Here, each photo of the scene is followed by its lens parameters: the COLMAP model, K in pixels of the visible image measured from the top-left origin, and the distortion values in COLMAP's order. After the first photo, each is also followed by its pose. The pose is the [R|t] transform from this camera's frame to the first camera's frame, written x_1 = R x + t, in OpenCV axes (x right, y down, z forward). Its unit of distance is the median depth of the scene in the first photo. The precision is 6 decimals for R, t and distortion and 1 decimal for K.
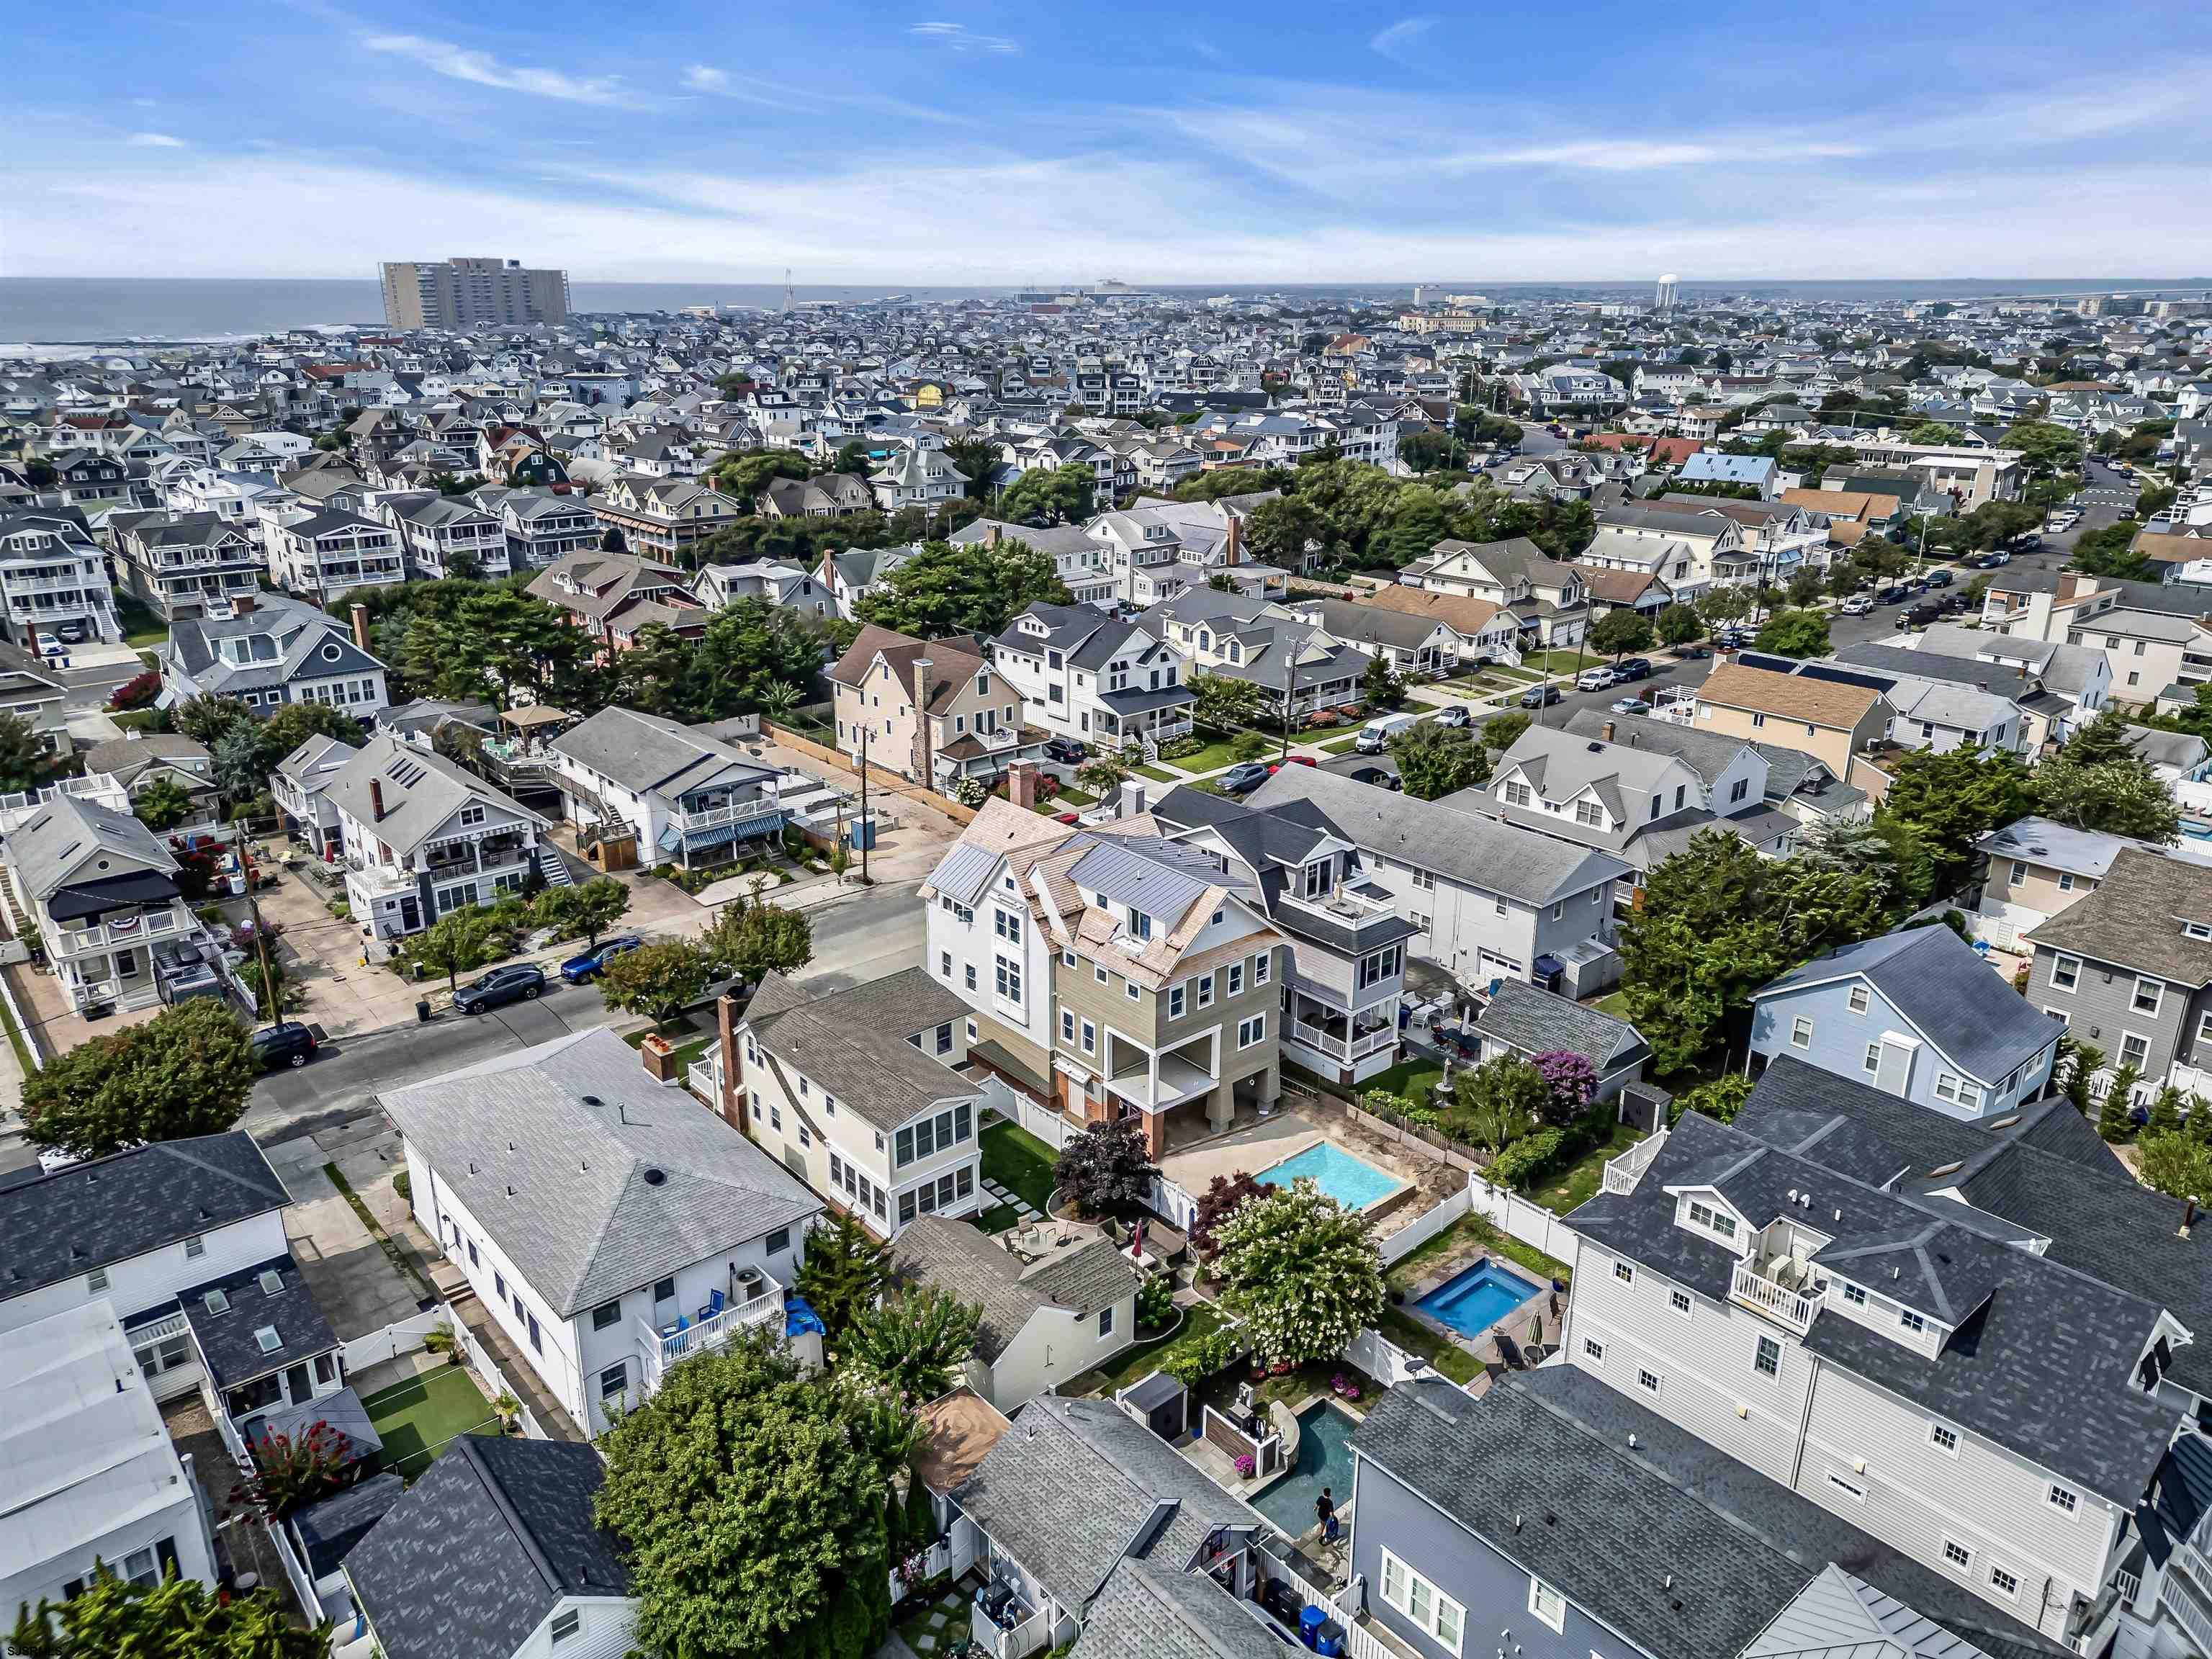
lens RADIAL K [[1552.5, 0, 1113.9], [0, 1552.5, 819.5], [0, 0, 1]] dist [0.052145, -0.061279]
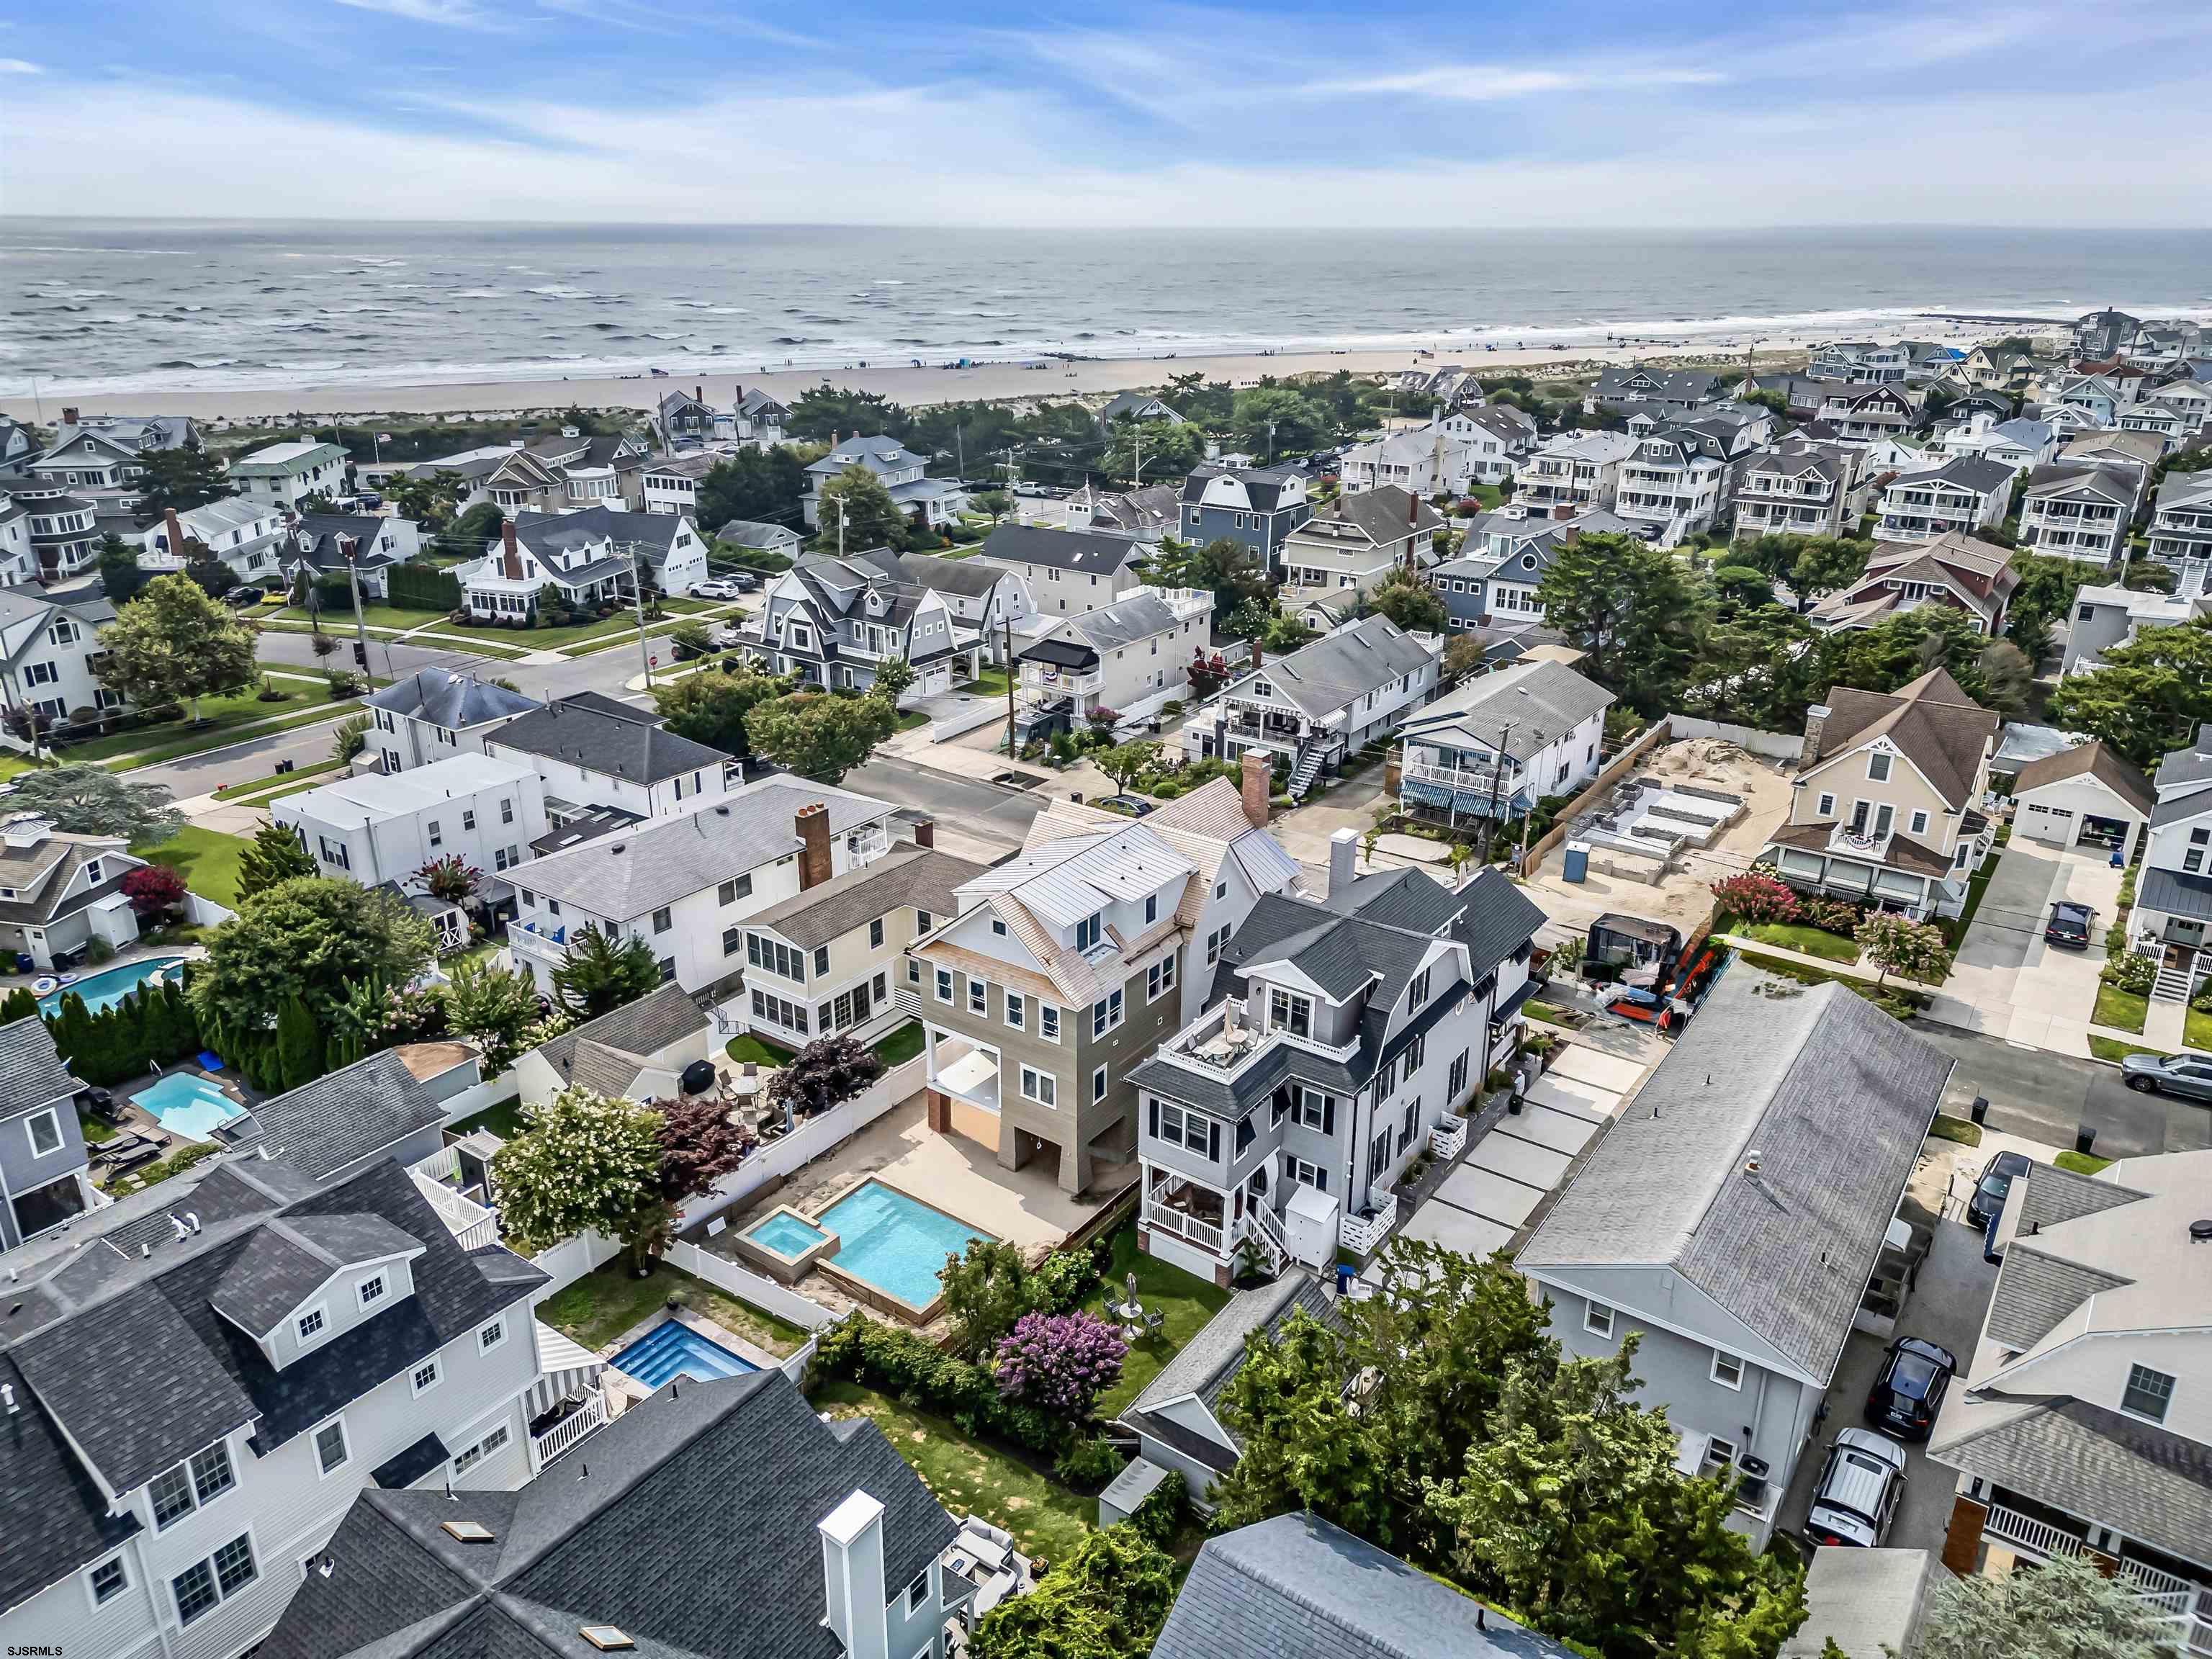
lens RADIAL K [[1529.1, 0, 1100.0], [0, 1529.1, 832.1], [0, 0, 1]] dist [0.085558, -0.104528]
pose [[0.228846, 0.351947, -0.907614, 0.446782], [-0.318453, 0.908122, 0.271850, -0.126168], [0.919901, 0.226821, 0.319898, 0.405181]]
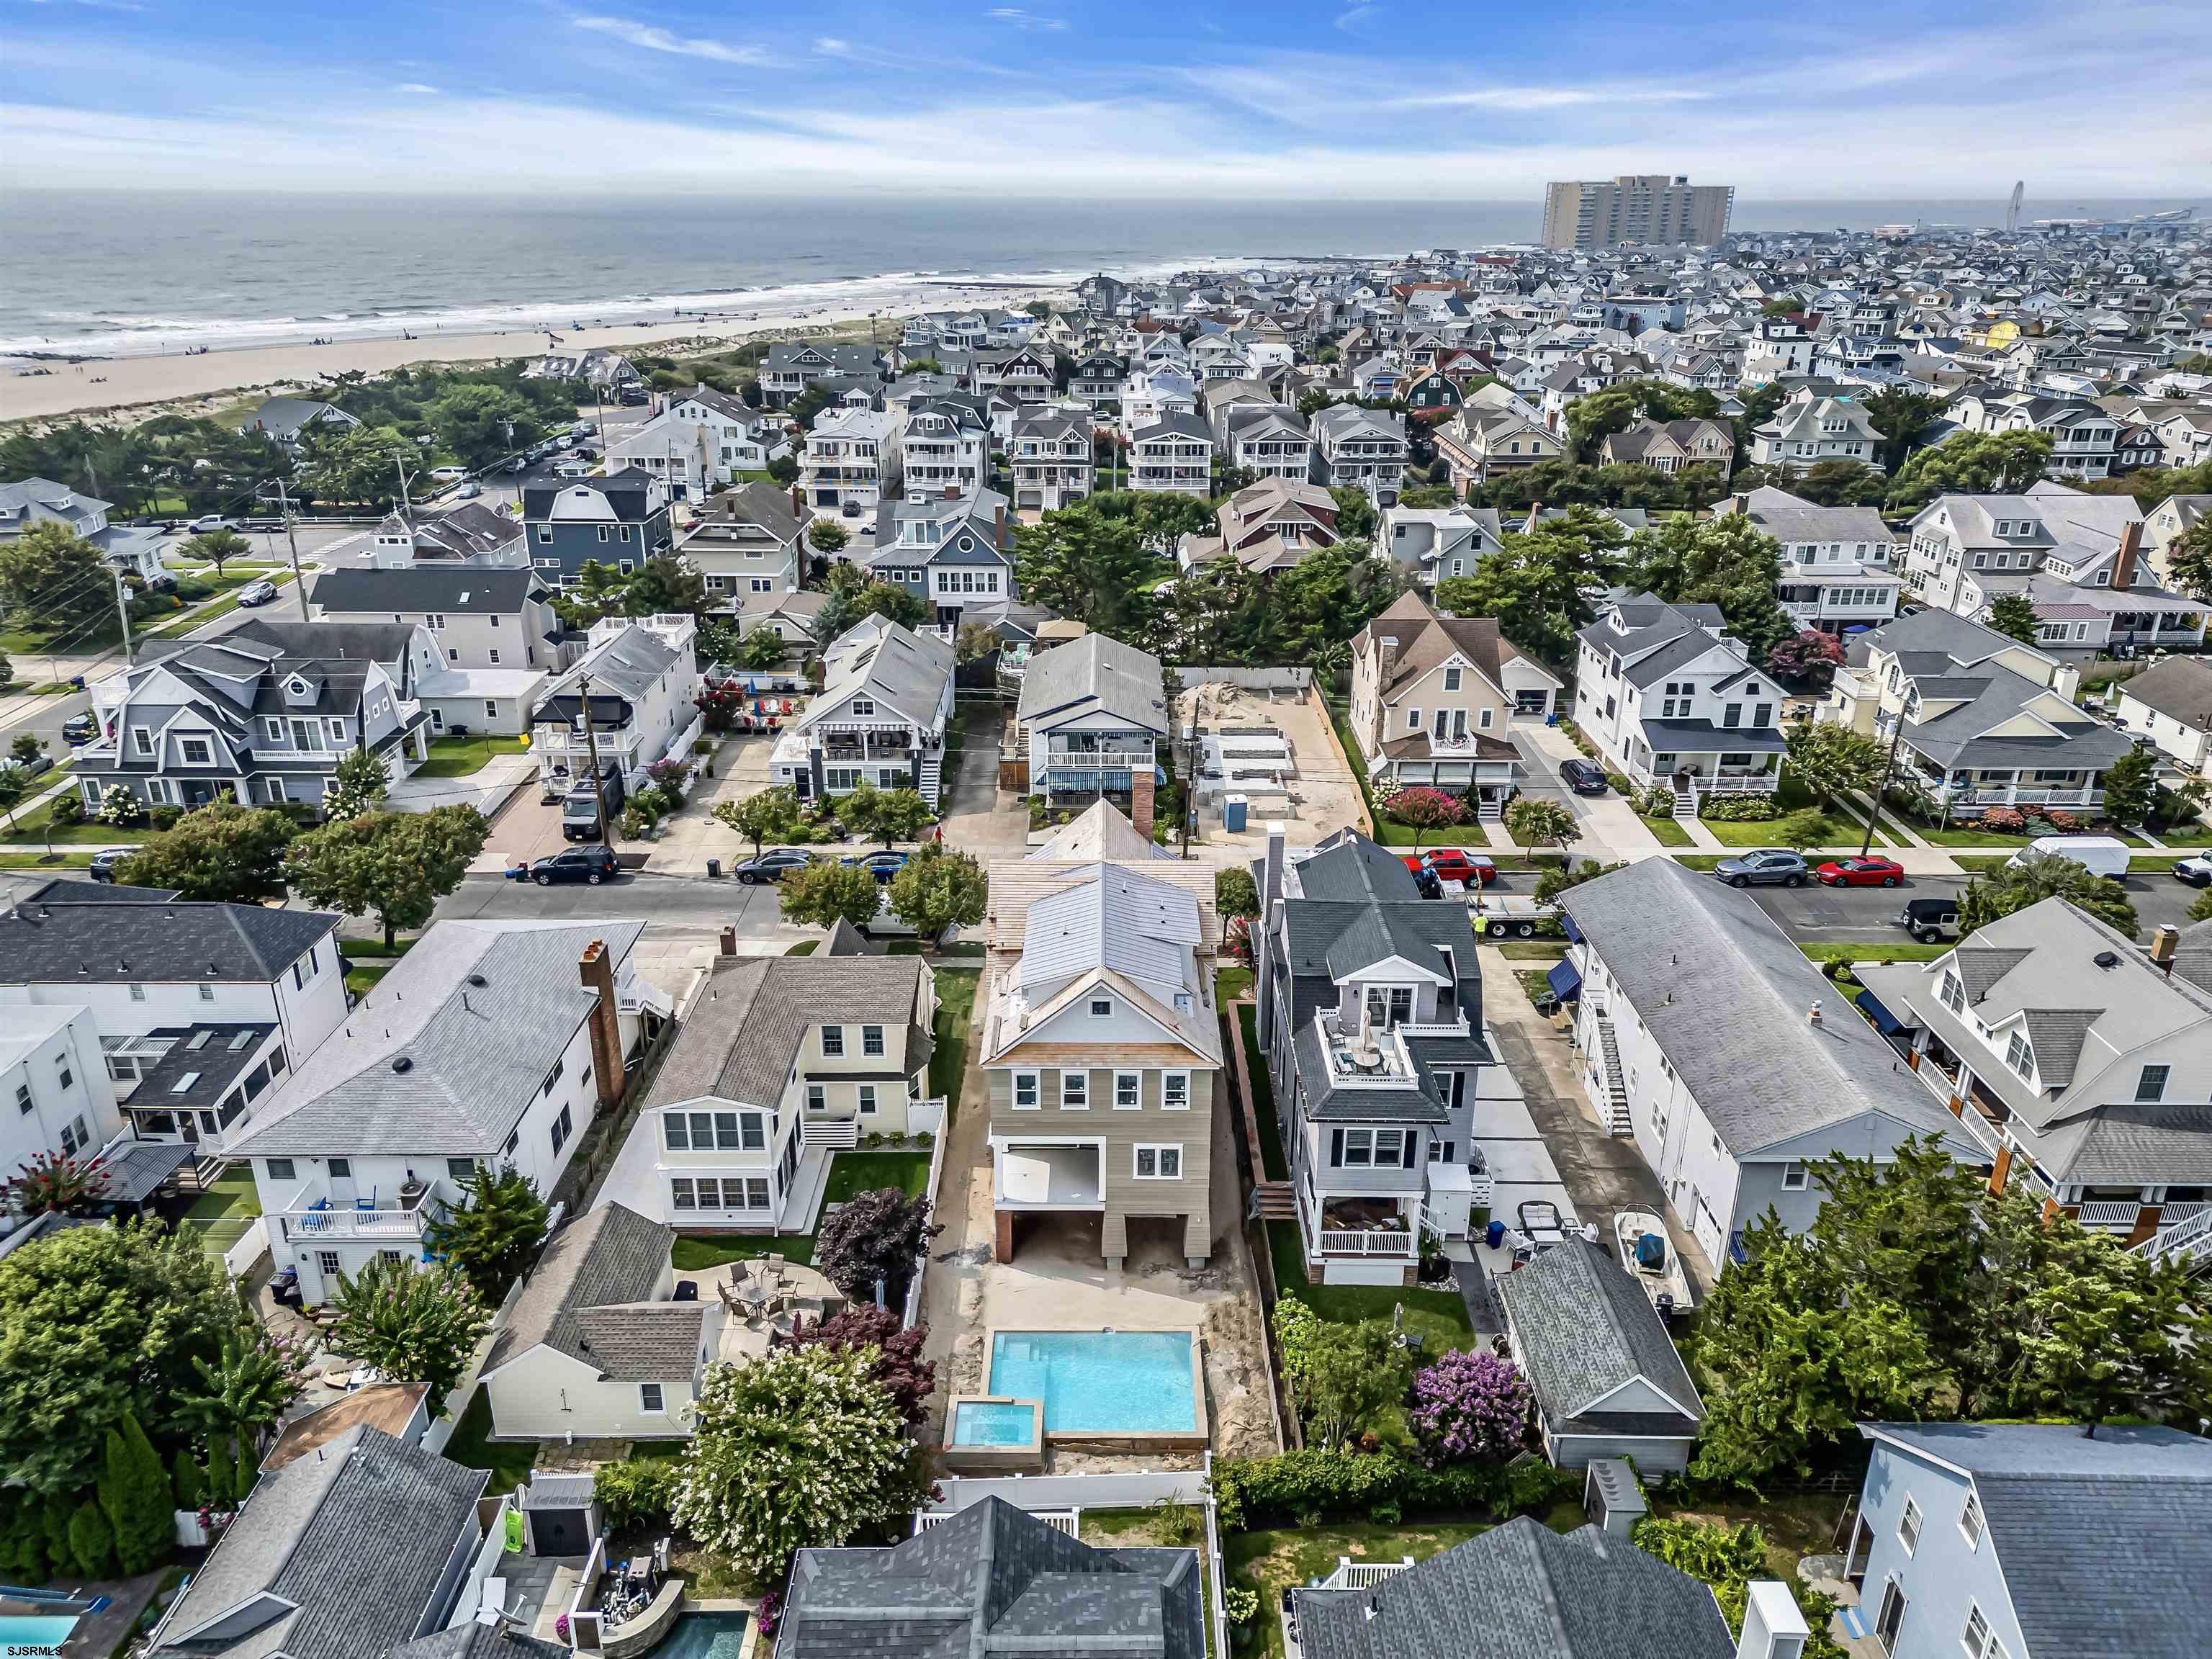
lens RADIAL K [[1529.1, 0, 1100.0], [0, 1529.1, 832.1], [0, 0, 1]] dist [0.085558, -0.104528]
pose [[0.750674, 0.247455, -0.612581, 0.278215], [-0.213032, 0.968343, 0.130111, -0.066925], [0.625385, 0.032829, 0.779626, 0.203829]]
